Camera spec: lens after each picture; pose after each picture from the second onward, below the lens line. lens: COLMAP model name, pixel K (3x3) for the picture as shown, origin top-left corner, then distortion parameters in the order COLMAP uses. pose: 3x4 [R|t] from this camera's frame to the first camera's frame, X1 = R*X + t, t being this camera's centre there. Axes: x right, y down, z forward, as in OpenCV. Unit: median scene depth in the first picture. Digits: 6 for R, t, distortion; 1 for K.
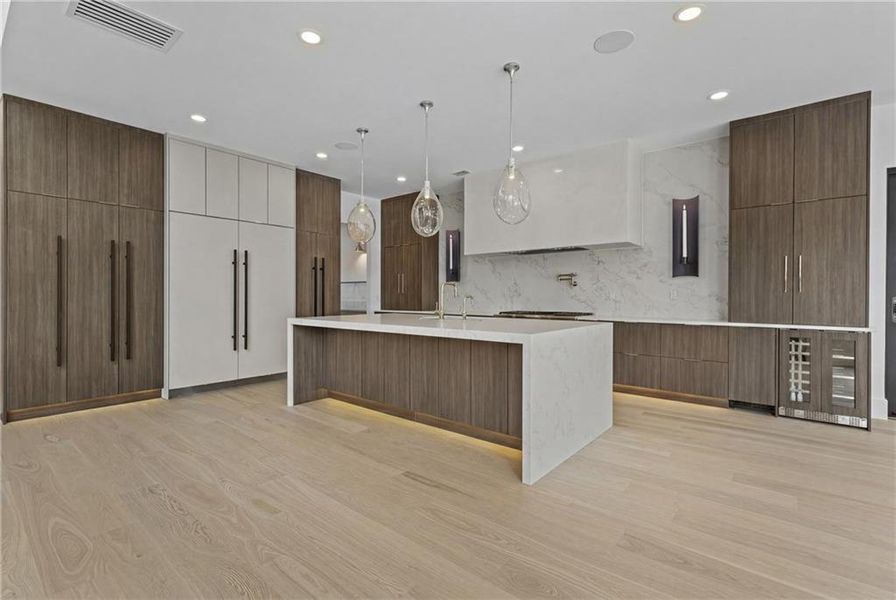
lens RADIAL K [[409.5, 0, 450.8], [0, 409.5, 296.5], [0, 0, 1]] dist [0.003234, 0.000131]
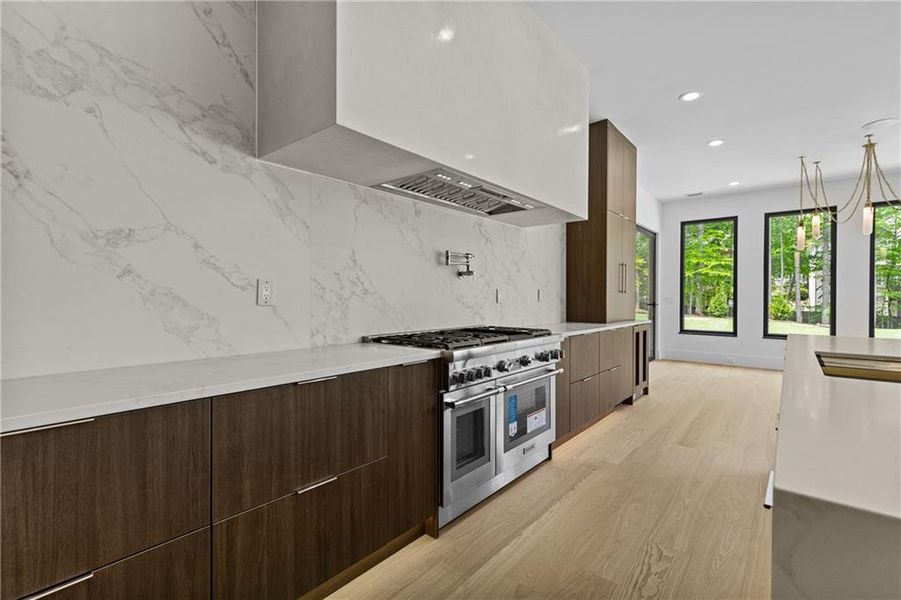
lens RADIAL K [[409.0, 0, 451.6], [0, 409.0, 298.1], [0, 0, 1]] dist [0.002765, 0.000175]
pose [[0.003069, -0.004872, 0.999983, -0.298465], [-0.004526, 0.999978, 0.004886, -0.002481], [-0.999985, -0.004541, 0.003047, 1.356396]]
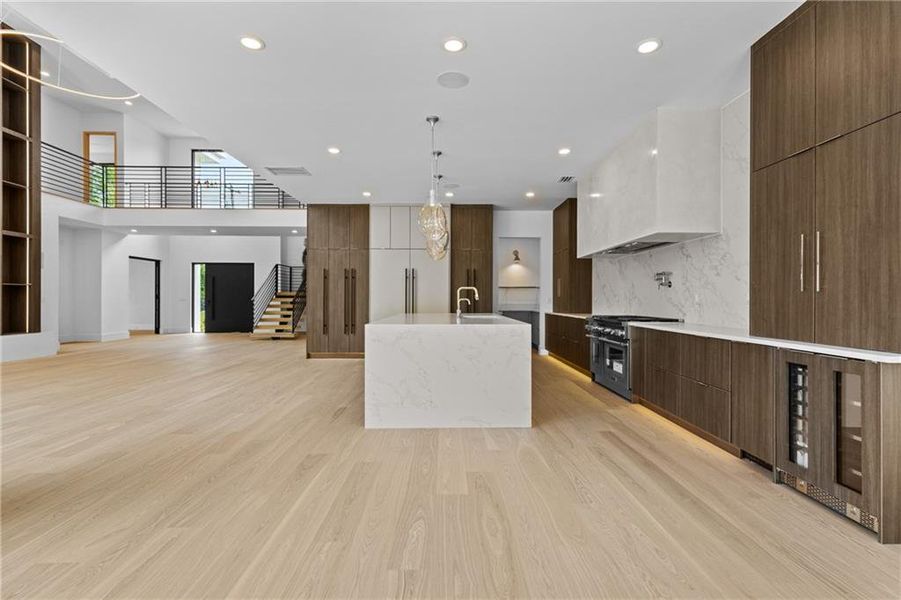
lens RADIAL K [[409.0, 0, 451.6], [0, 409.0, 298.1], [0, 0, 1]] dist [0.002765, 0.000175]
pose [[0.647319, -0.002789, -0.762214, 0.869942], [-0.002144, 0.999983, -0.005479, 0.004144], [0.762216, 0.005181, 0.647302, 0.168729]]
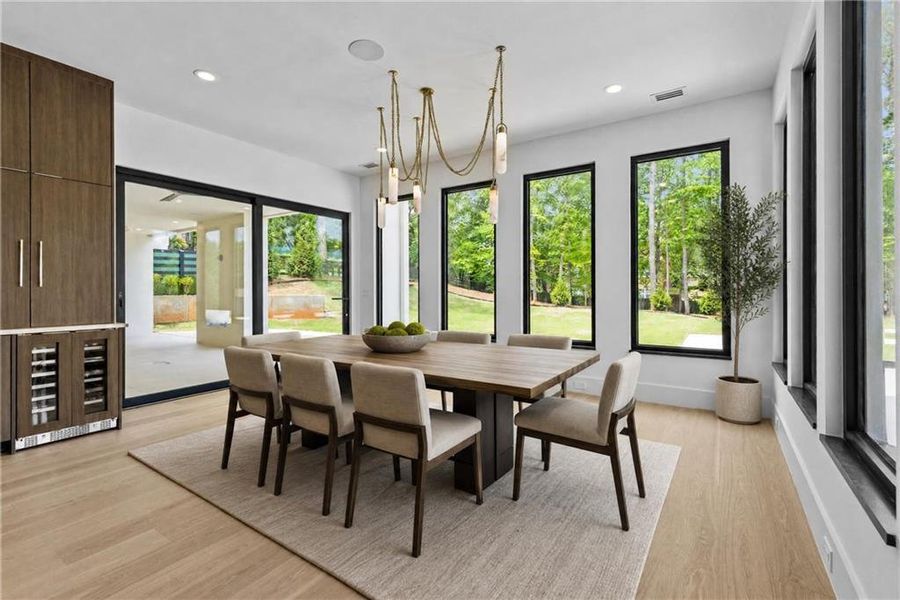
lens RADIAL K [[412.4, 0, 451.5], [0, 412.4, 289.7], [0, 0, 1]] dist [0.012384, 0.000151]
pose [[-0.110166, 0.000807, 0.993913, -0.043301], [0.006252, 0.999980, -0.000119, 0.000097], [-0.993894, 0.006201, -0.110169, 0.264516]]
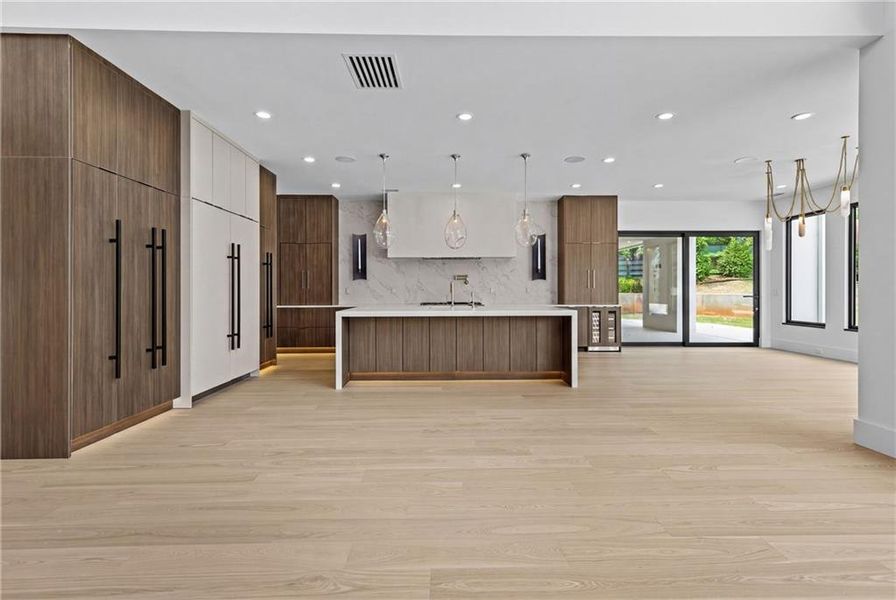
lens RADIAL K [[407.0, 0, 451.6], [0, 407.0, 292.2], [0, 0, 1]] dist [0.003522, 0.000226]
pose [[0.759483, -0.005548, 0.650503, -0.879989], [0.004438, 0.999985, 0.003346, -0.002058], [-0.650512, 0.000346, 0.759496, -0.052188]]
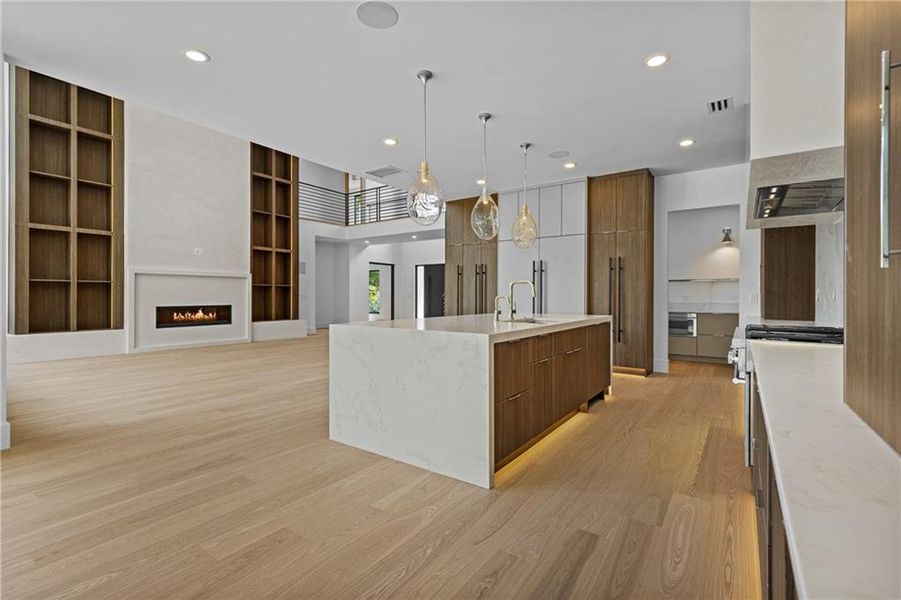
lens RADIAL K [[405.3, 0, 453.1], [0, 405.3, 294.9], [0, 0, 1]] dist [0.001205, 0.000597]
pose [[0.078581, -0.003329, -0.996902, 0.884345], [-0.003215, 0.999988, -0.003593, 0.001688], [0.996903, 0.003487, 0.078569, 0.748067]]
